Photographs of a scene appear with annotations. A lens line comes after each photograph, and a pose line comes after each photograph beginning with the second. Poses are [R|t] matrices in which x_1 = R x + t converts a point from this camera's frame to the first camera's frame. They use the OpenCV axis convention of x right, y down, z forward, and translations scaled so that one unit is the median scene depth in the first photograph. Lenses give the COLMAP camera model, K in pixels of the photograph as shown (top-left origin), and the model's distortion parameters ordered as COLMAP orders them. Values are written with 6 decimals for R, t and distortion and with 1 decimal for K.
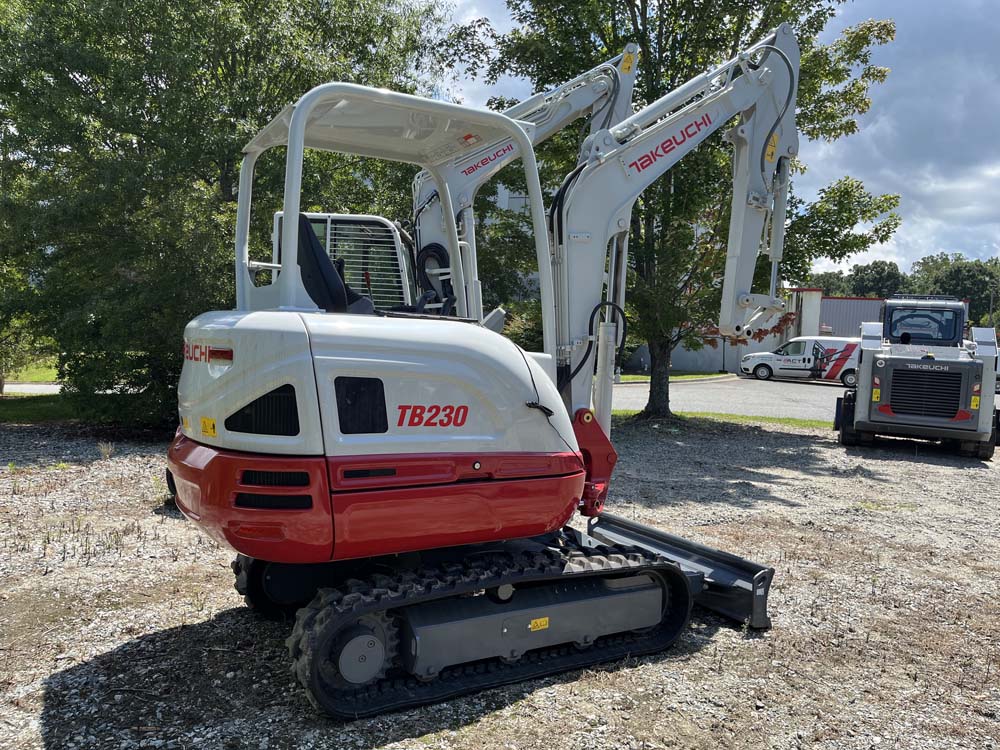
lens RADIAL K [[765.1, 0, 503.9], [0, 765.1, 388.7], [0, 0, 1]] dist [0.054785, -0.056259]
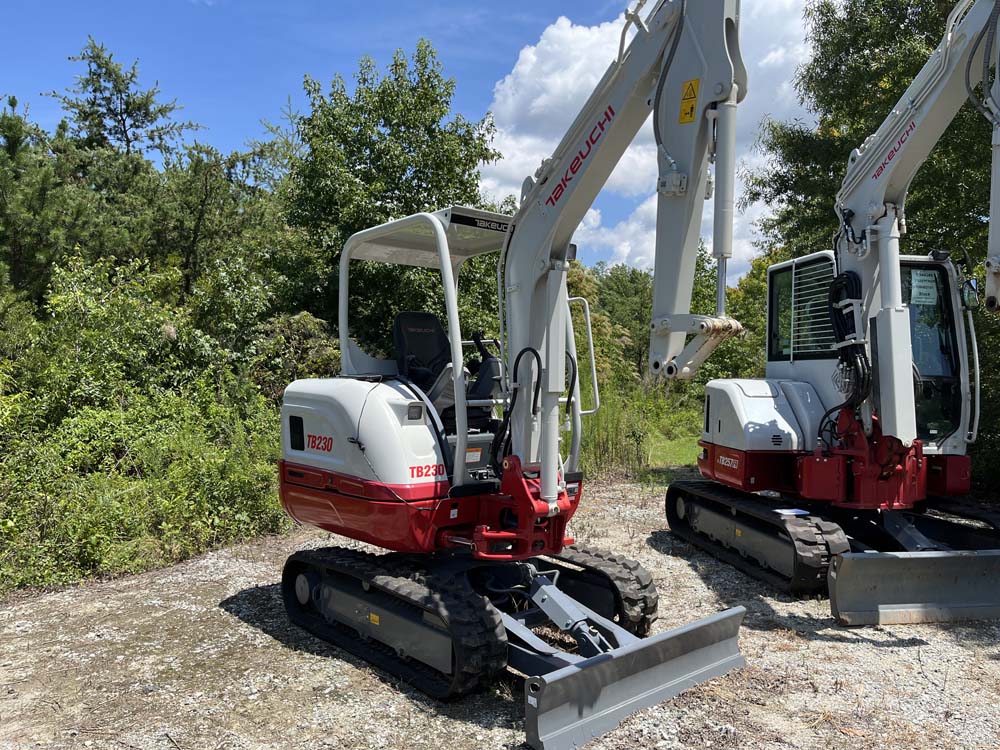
lens RADIAL K [[765.1, 0, 503.9], [0, 765.1, 388.7], [0, 0, 1]] dist [0.054785, -0.056259]
pose [[0.176427, -0.025981, -0.983971, 1.452781], [-0.044813, 0.998403, -0.034397, -0.035533], [0.983293, 0.050163, 0.174981, 1.070447]]
